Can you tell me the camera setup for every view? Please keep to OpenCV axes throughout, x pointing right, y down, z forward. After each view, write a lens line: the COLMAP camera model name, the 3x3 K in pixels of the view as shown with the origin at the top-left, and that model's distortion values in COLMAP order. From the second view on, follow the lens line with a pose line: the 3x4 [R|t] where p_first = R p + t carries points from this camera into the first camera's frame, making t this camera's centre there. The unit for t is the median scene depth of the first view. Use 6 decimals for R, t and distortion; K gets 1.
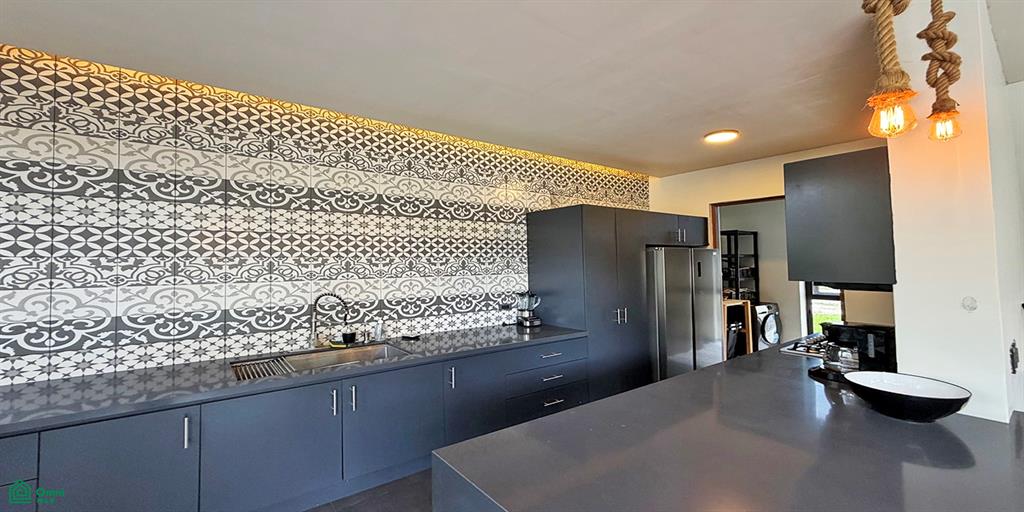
lens RADIAL K [[404.2, 0, 511.9], [0, 404.2, 252.0], [0, 0, 1]] dist [0.000912, -0.000173]
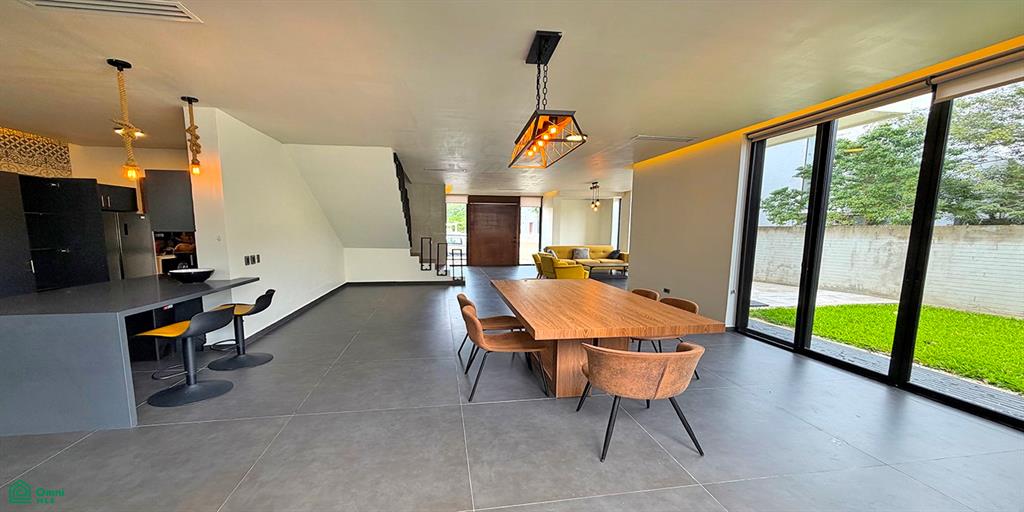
lens RADIAL K [[404.2, 0, 510.8], [0, 404.2, 278.4], [0, 0, 1]] dist [0.000912, -0.000173]
pose [[0.454850, -0.089222, 0.886088, -0.135588], [-0.033862, 0.992517, 0.117321, 0.005672], [-0.889924, -0.083368, 0.448425, -0.686424]]
